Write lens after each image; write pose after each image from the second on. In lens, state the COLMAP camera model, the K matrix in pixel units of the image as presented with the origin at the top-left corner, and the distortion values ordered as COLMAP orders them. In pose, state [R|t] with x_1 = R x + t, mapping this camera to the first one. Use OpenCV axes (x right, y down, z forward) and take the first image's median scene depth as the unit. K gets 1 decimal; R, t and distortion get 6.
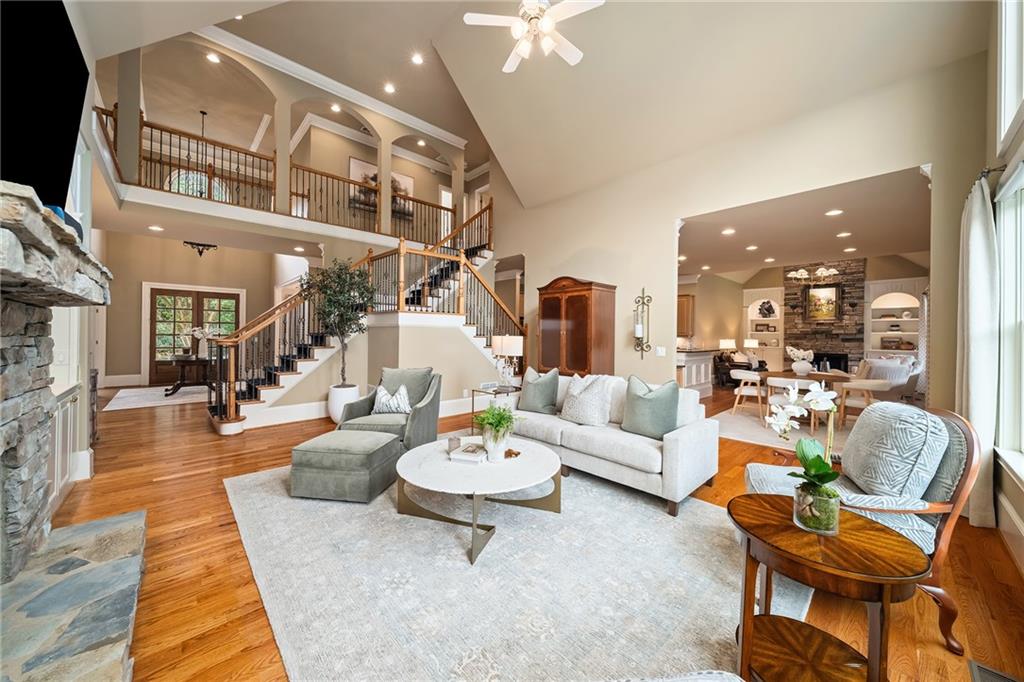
lens RADIAL K [[354.6, 0, 515.6], [0, 354.6, 334.7], [0, 0, 1]] dist [-0.001344, -0.000082]
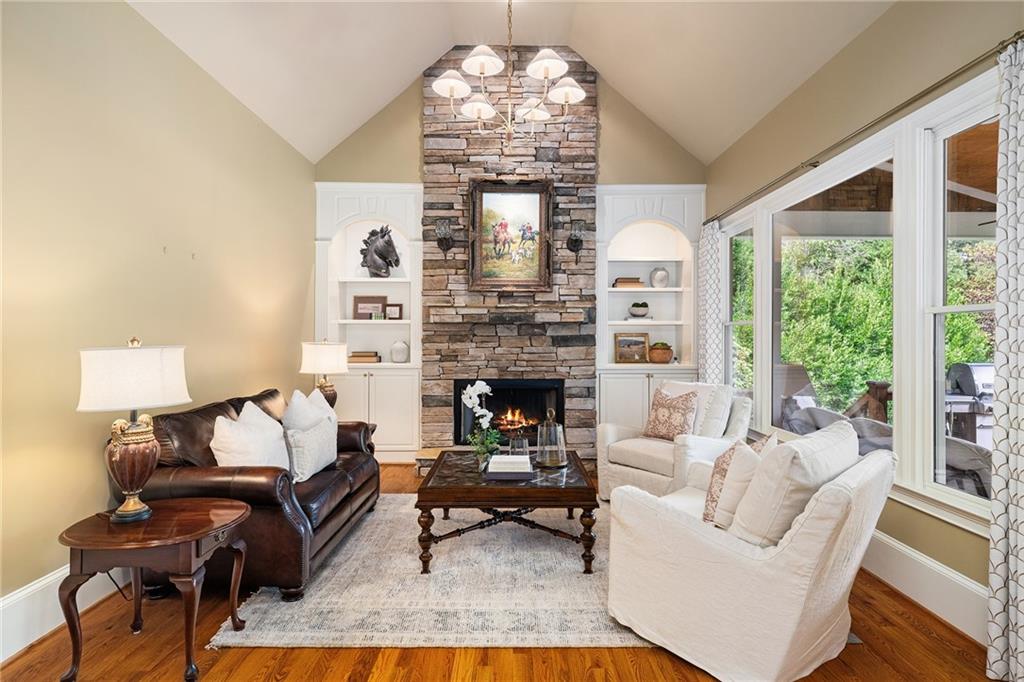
lens RADIAL K [[543.8, 0, 513.2], [0, 543.8, 338.2], [0, 0, 1]] dist [-0.001480, -0.000017]
pose [[0.677559, -0.006429, 0.735440, 0.478426], [0.002467, 0.999976, 0.006469, 0.008818], [-0.735464, -0.002569, 0.677559, 0.643914]]
